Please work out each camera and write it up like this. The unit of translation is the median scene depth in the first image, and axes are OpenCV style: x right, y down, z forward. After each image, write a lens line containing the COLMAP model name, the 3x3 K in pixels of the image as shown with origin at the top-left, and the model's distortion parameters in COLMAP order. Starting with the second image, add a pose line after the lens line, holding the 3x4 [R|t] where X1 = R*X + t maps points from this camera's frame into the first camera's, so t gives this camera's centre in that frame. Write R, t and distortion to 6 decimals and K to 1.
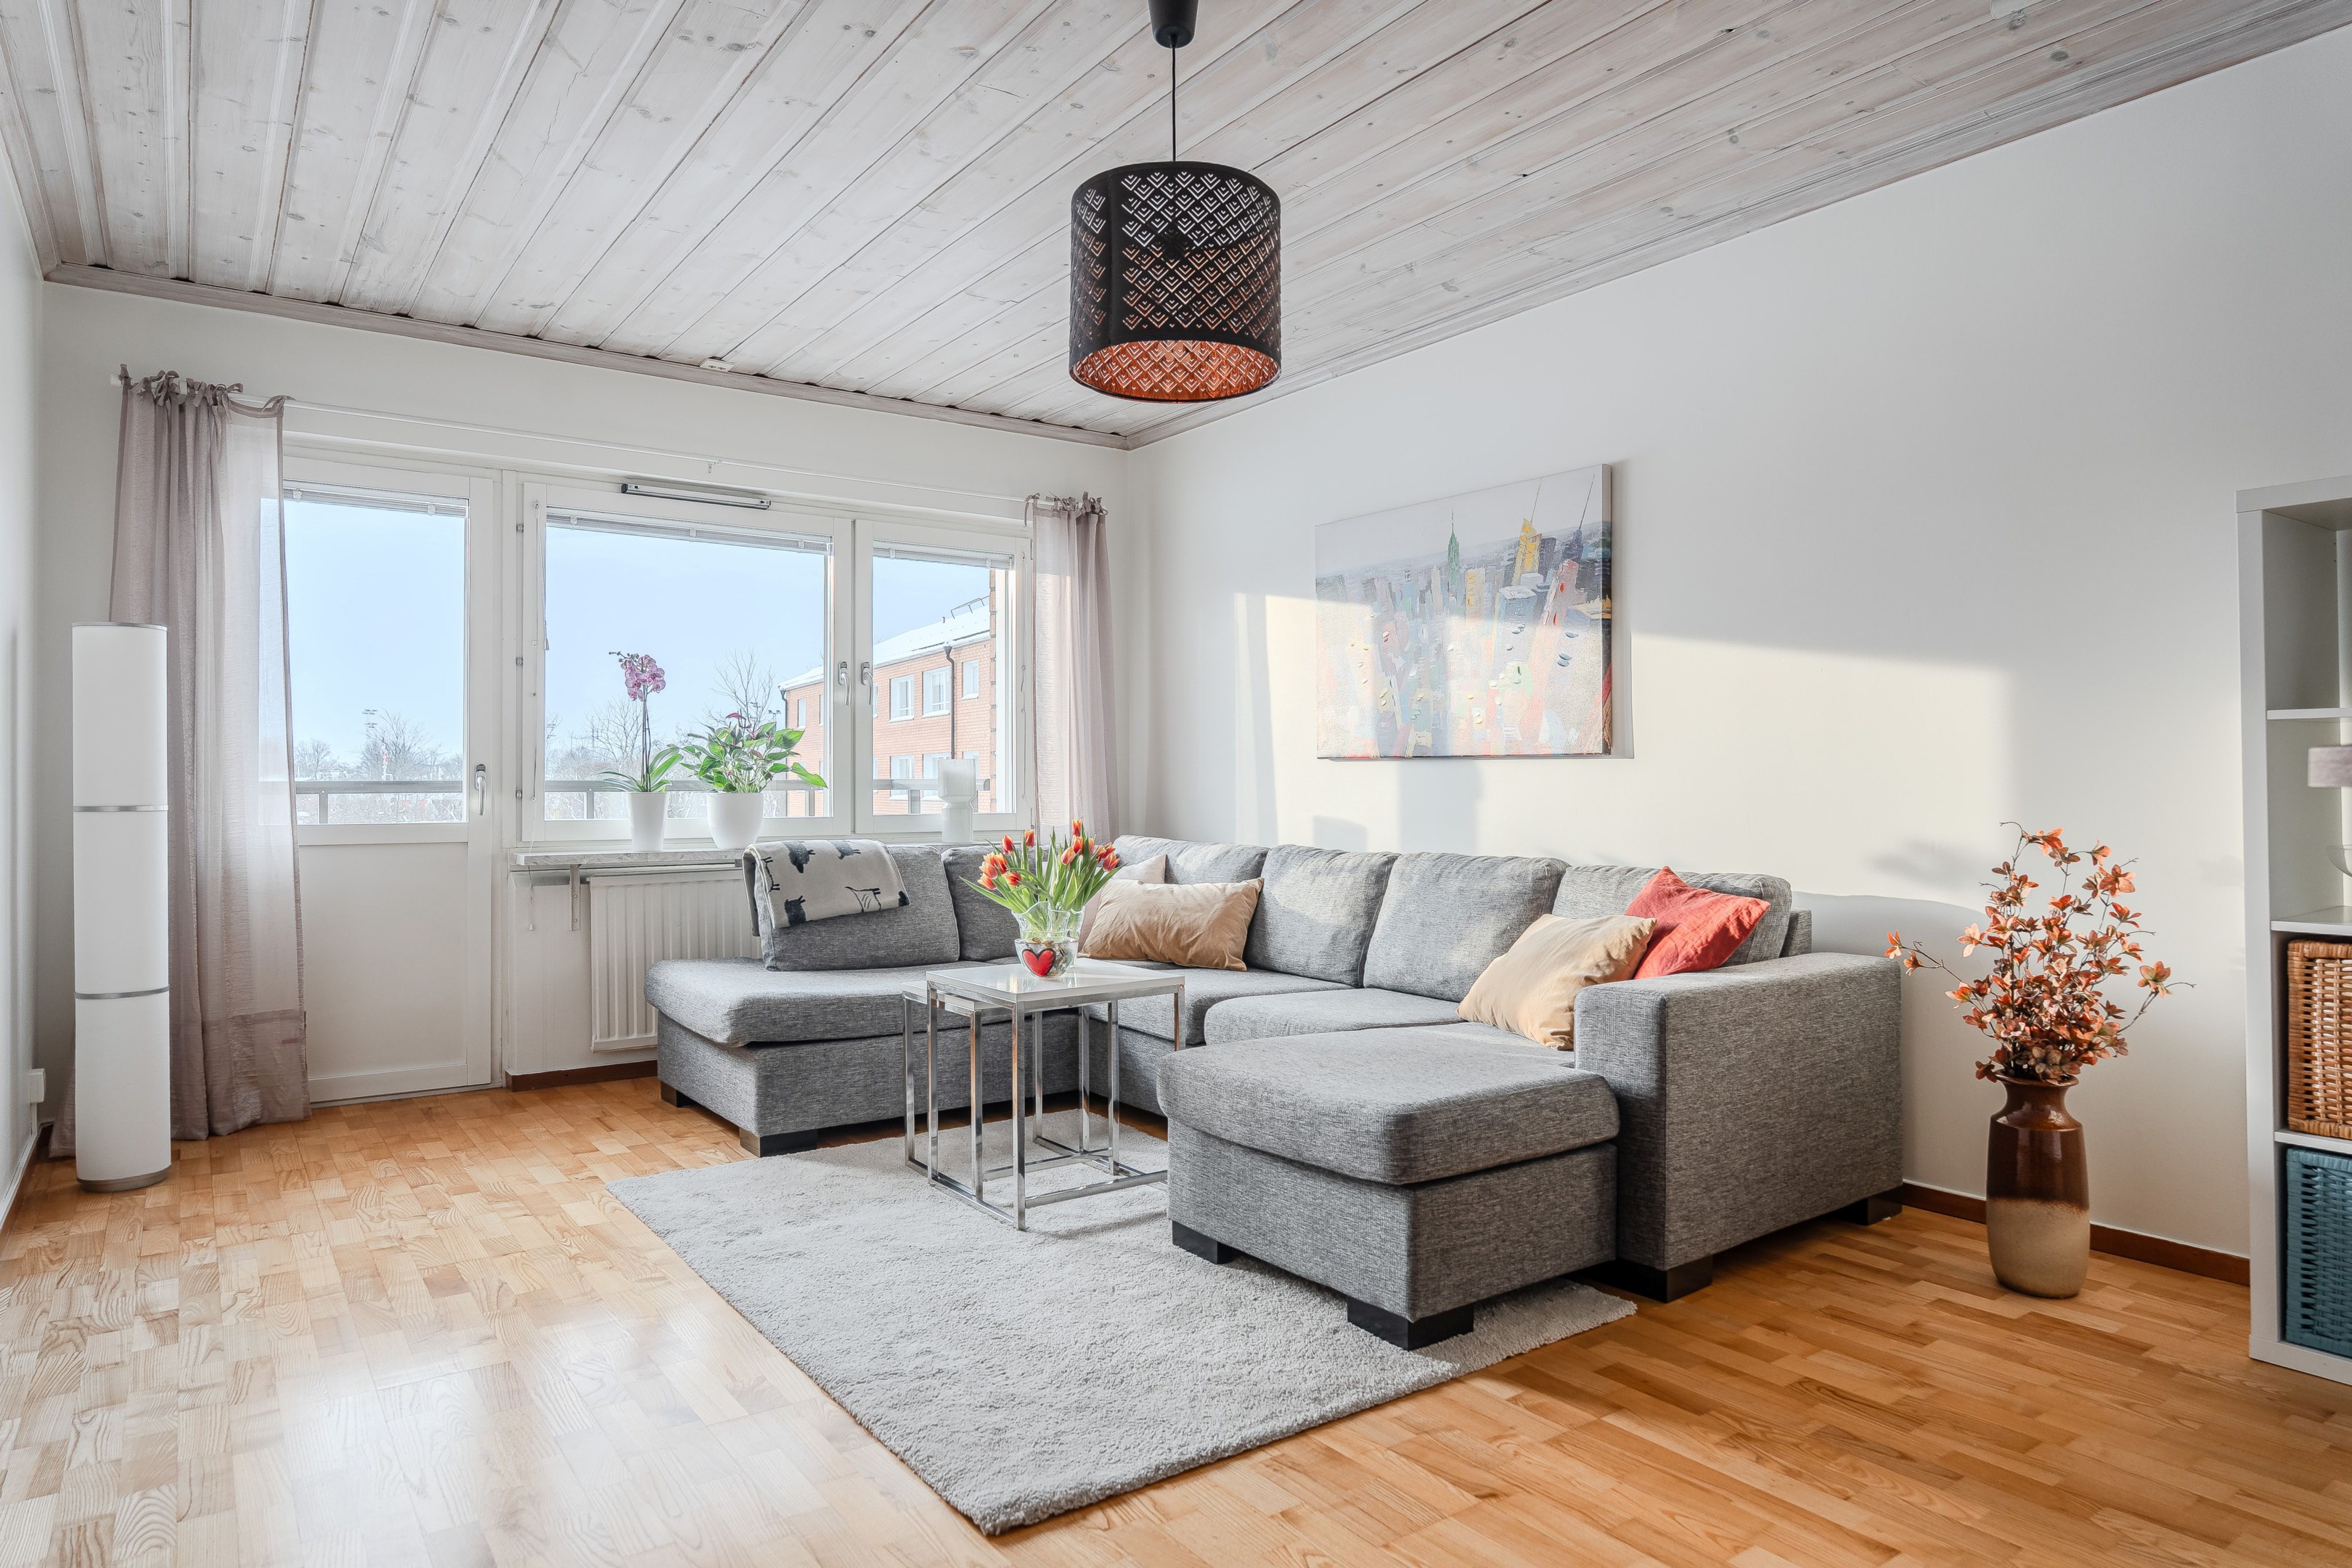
lens RADIAL K [[1439.8, 0, 1176.0], [0, 1439.8, 784.0], [0, 0, 1]] dist [-0.008632, 0.000421]
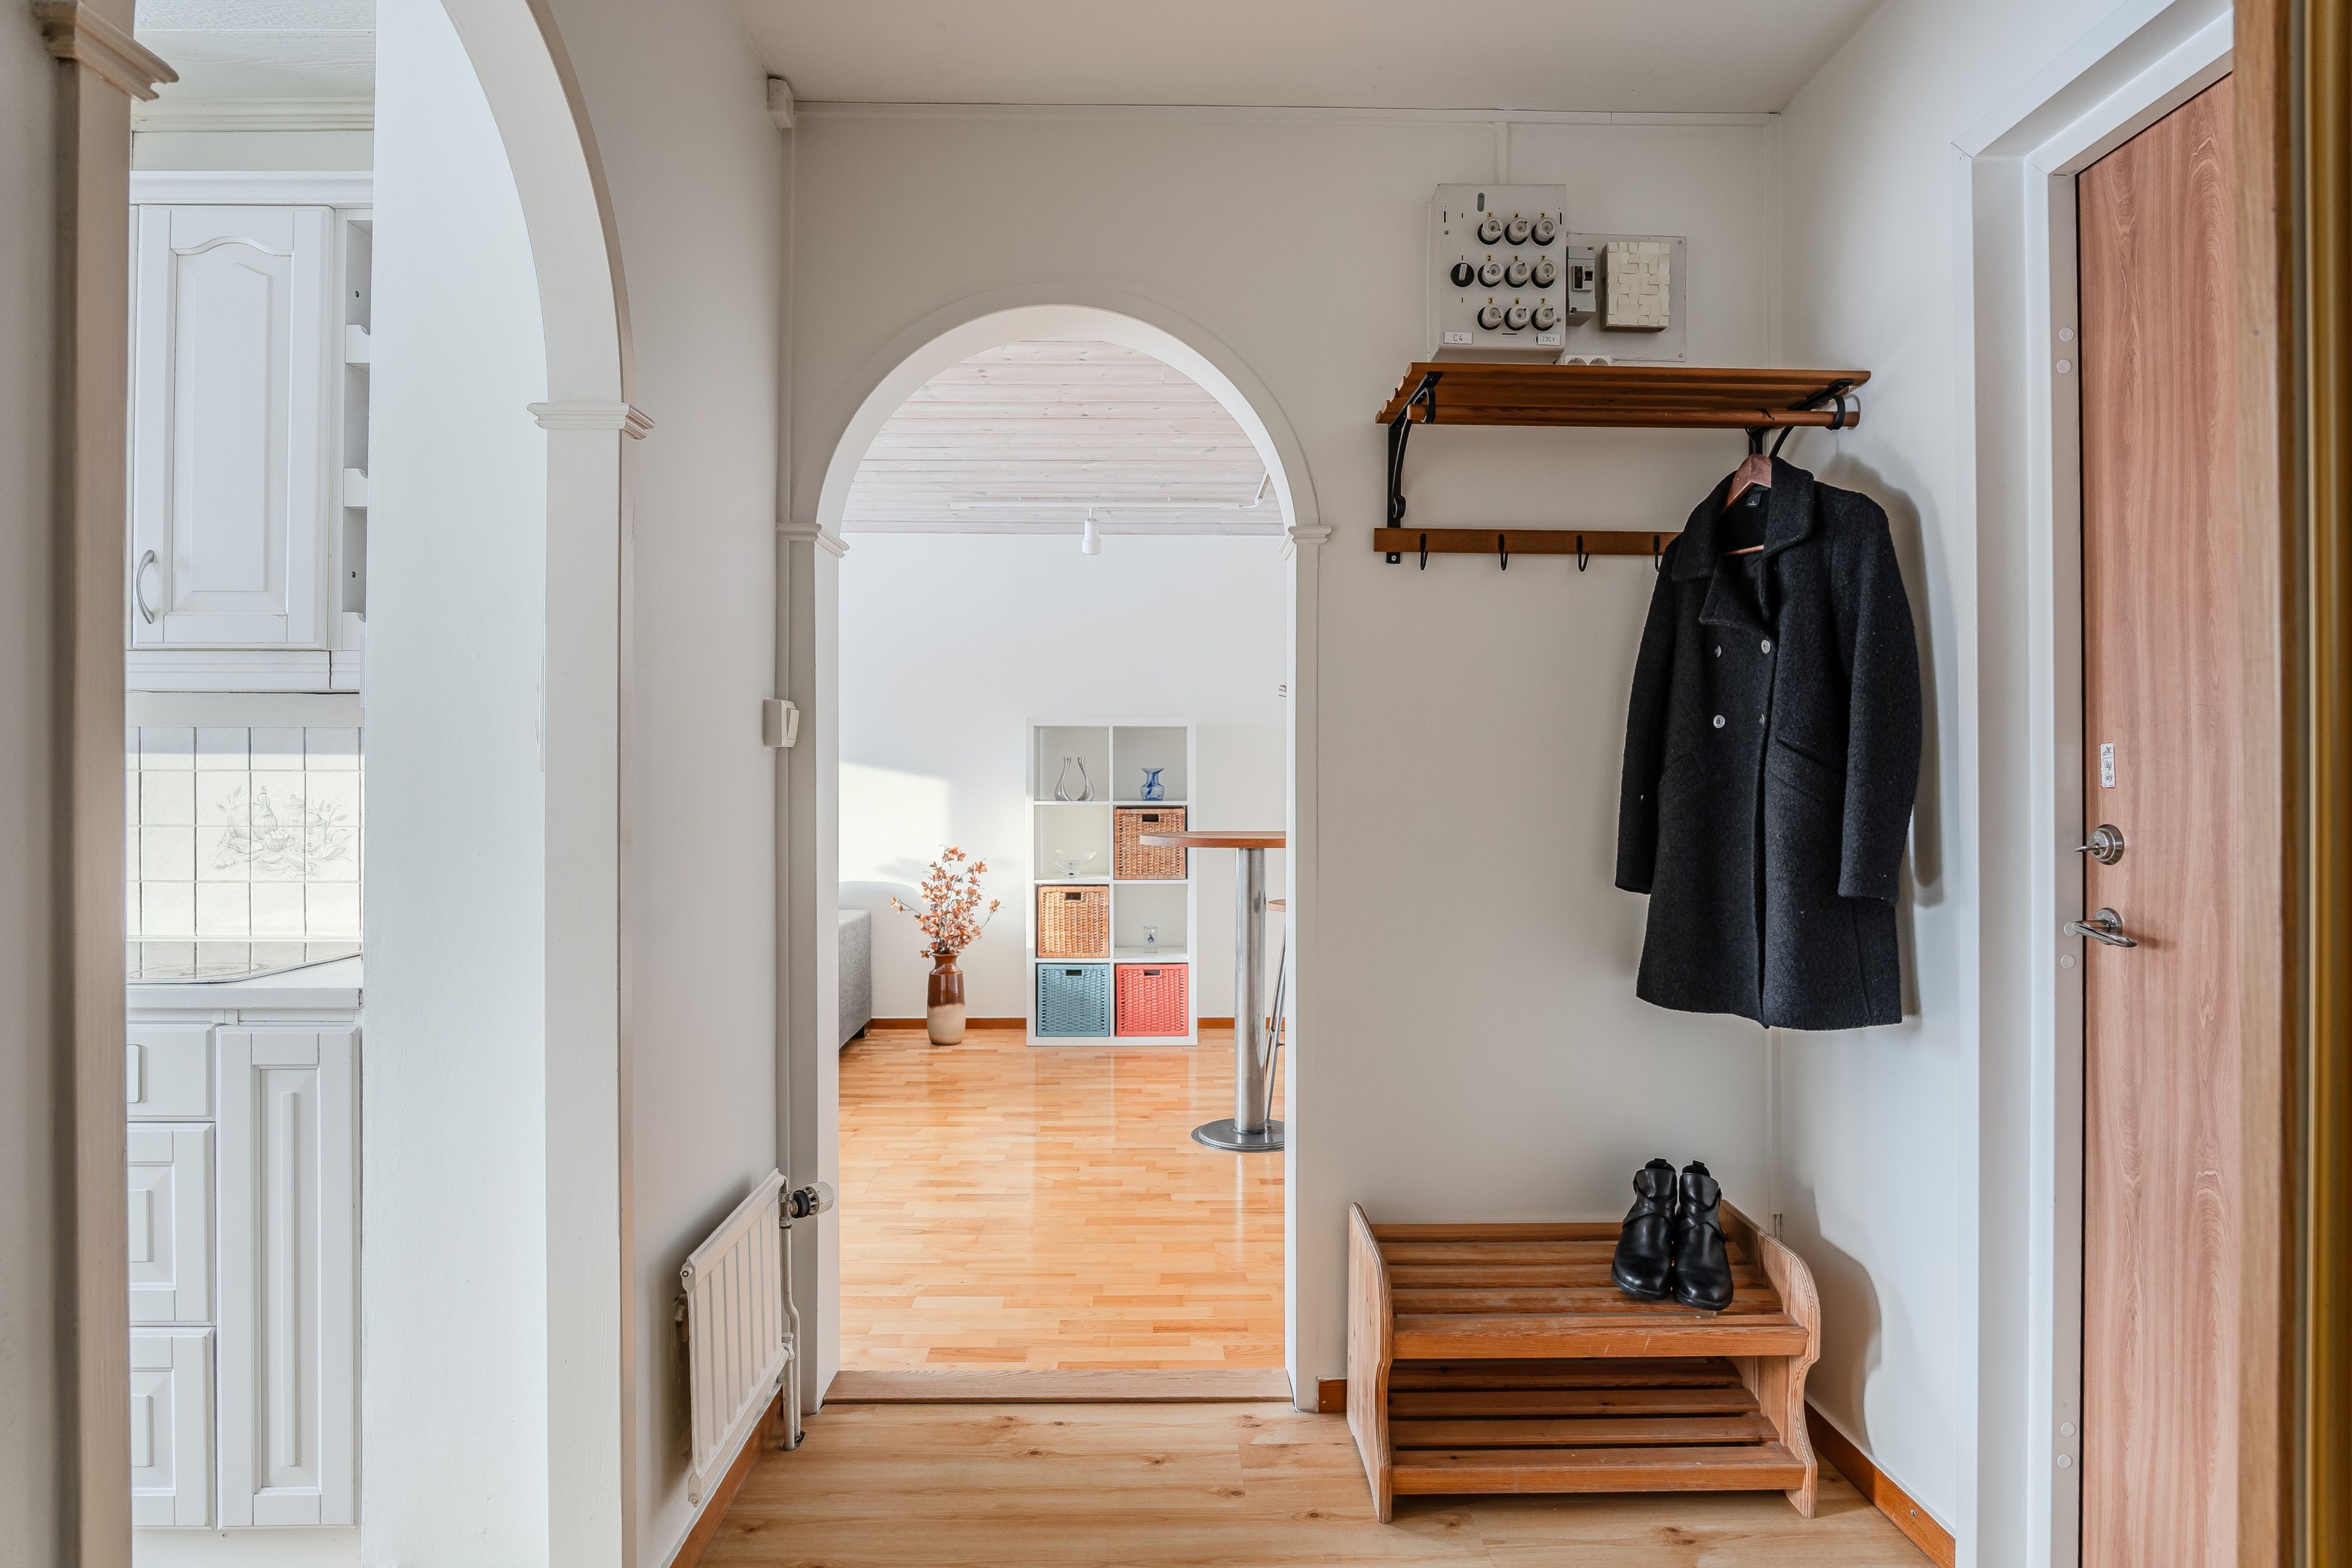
lens RADIAL K [[1345.8, 0, 1167.3], [0, 1345.8, 777.3], [0, 0, 1]] dist [-0.037887, -0.000155]
pose [[0.561331, 0.007161, 0.827560, -0.997789], [-0.003563, 0.999974, -0.006236, -0.068792], [-0.827584, 0.000551, 0.561342, -0.521408]]
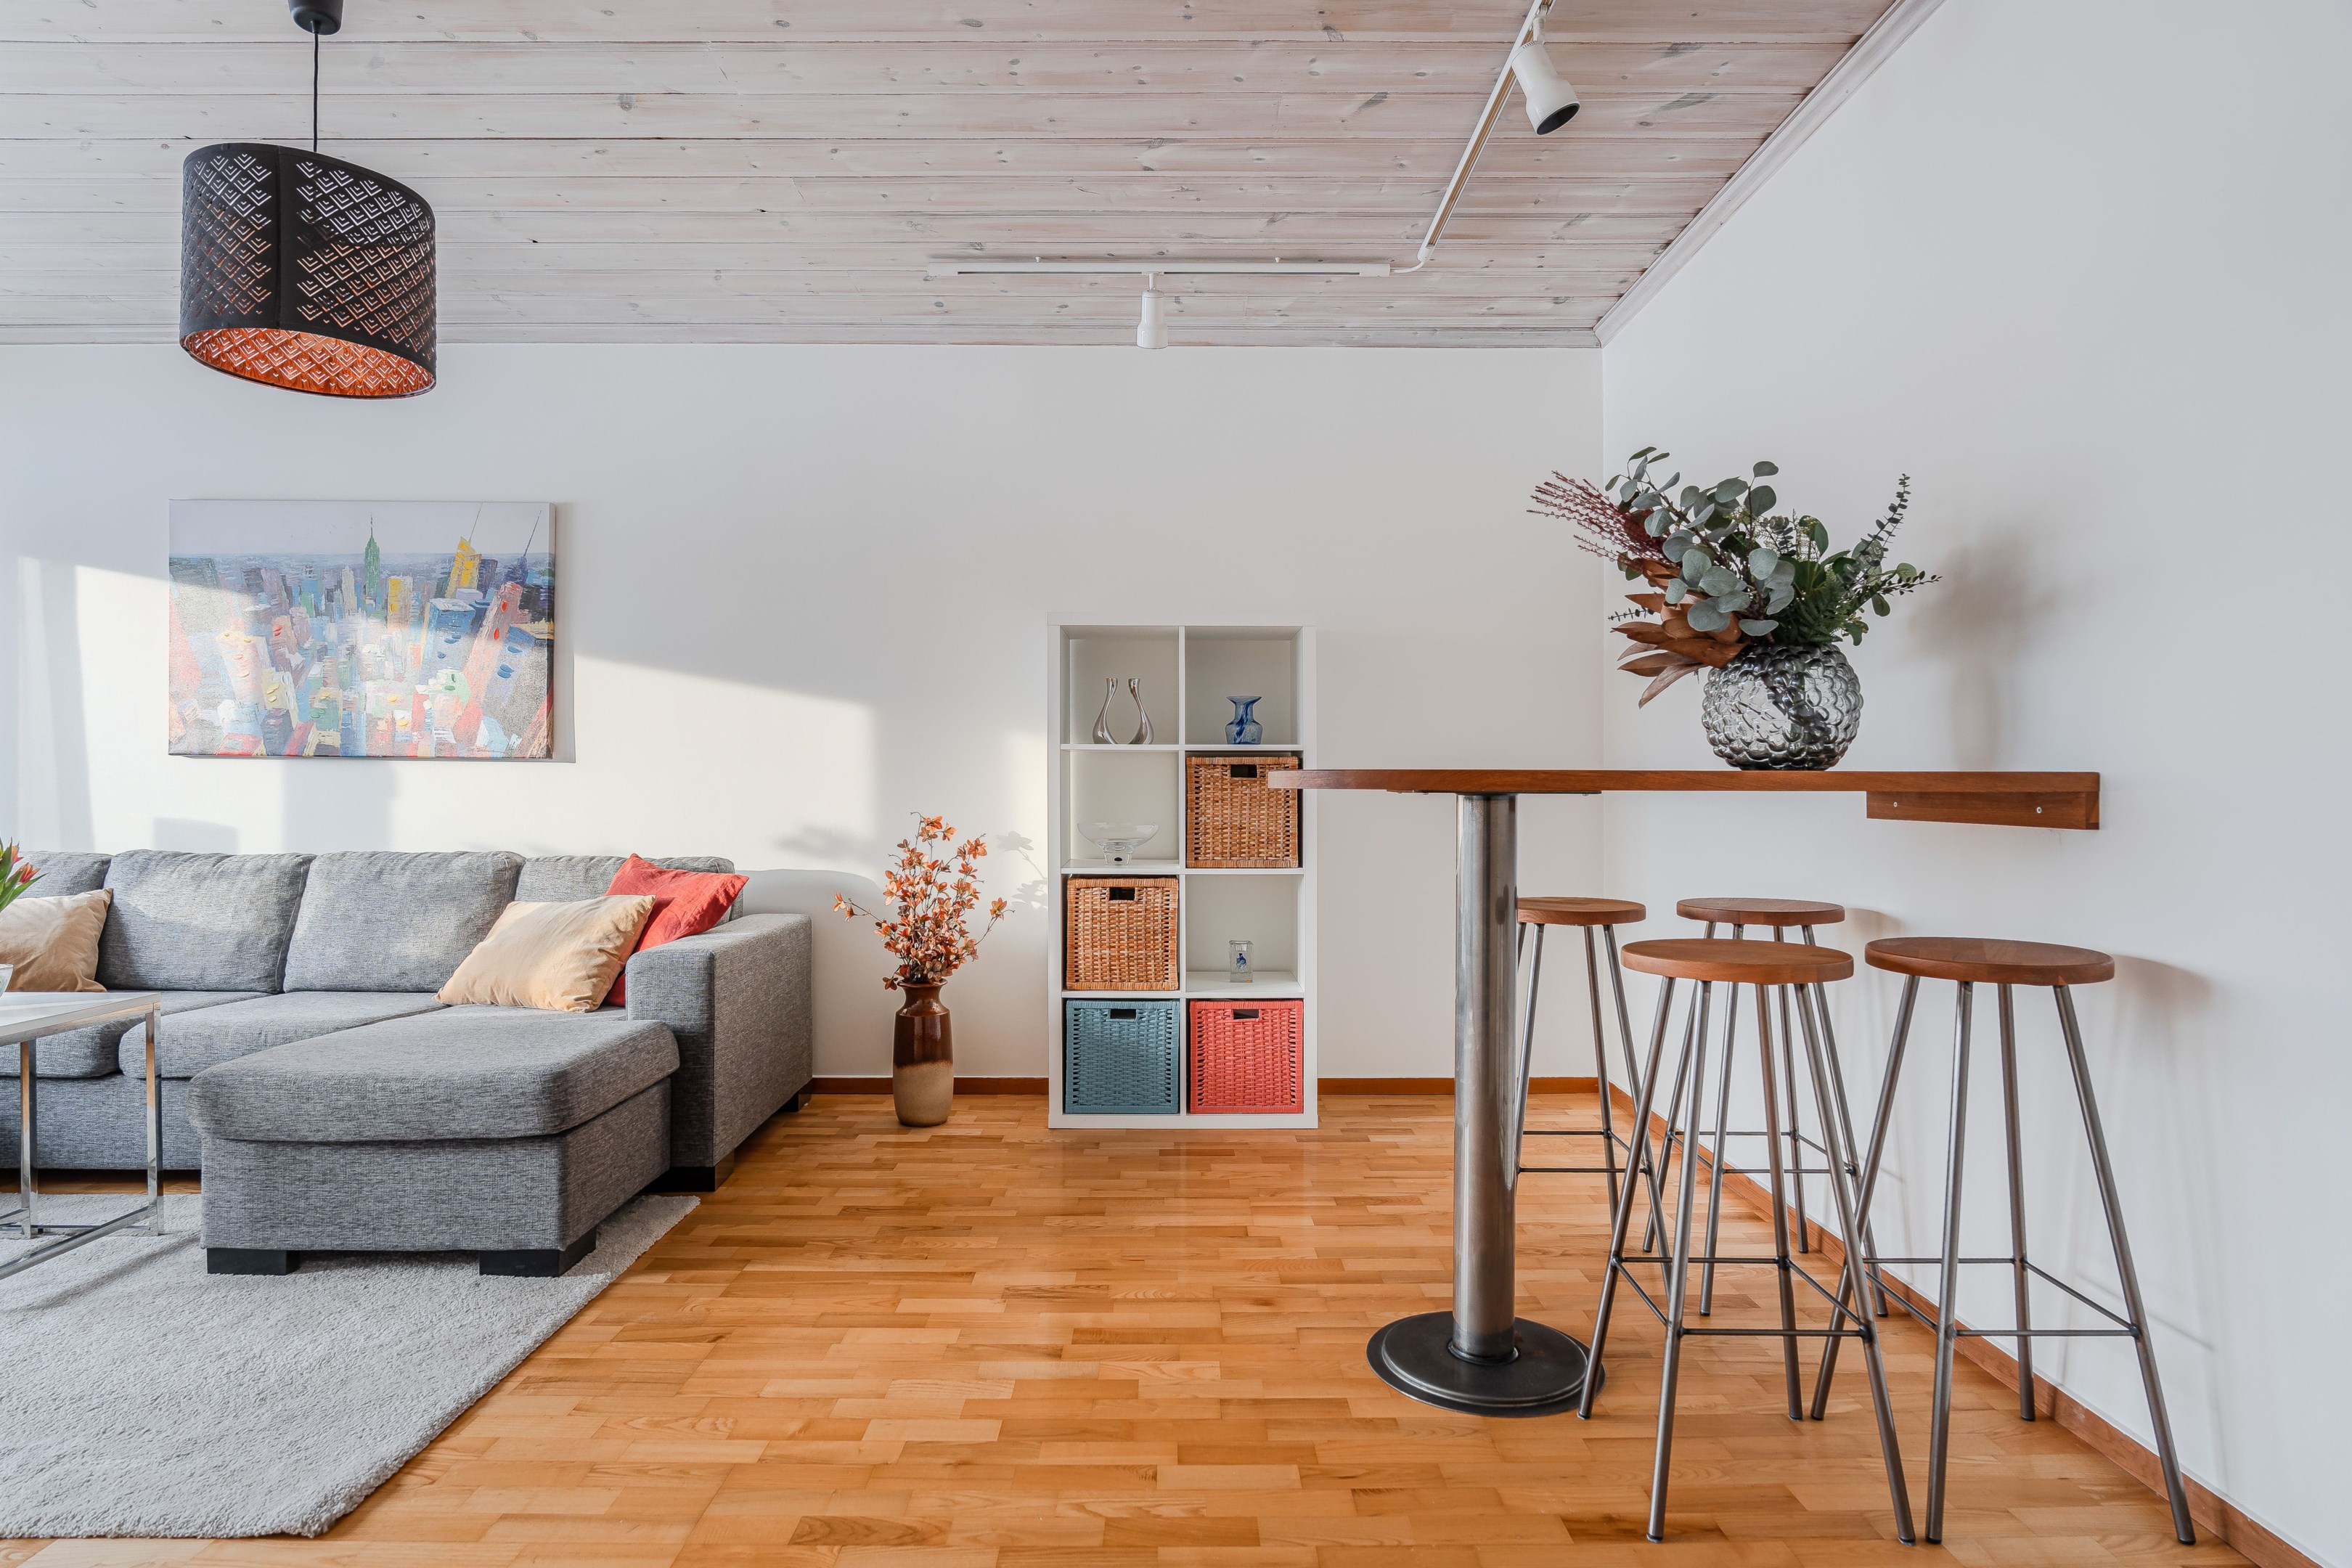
lens RADIAL K [[1322.7, 0, 1180.1], [0, 1322.7, 802.3], [0, 0, 1]] dist [-0.001907, 0.000218]
pose [[0.567741, -0.004896, 0.823193, -0.379667], [-0.005365, 0.999939, 0.009647, 0.001635], [-0.823190, -0.009893, 0.567680, -0.005201]]
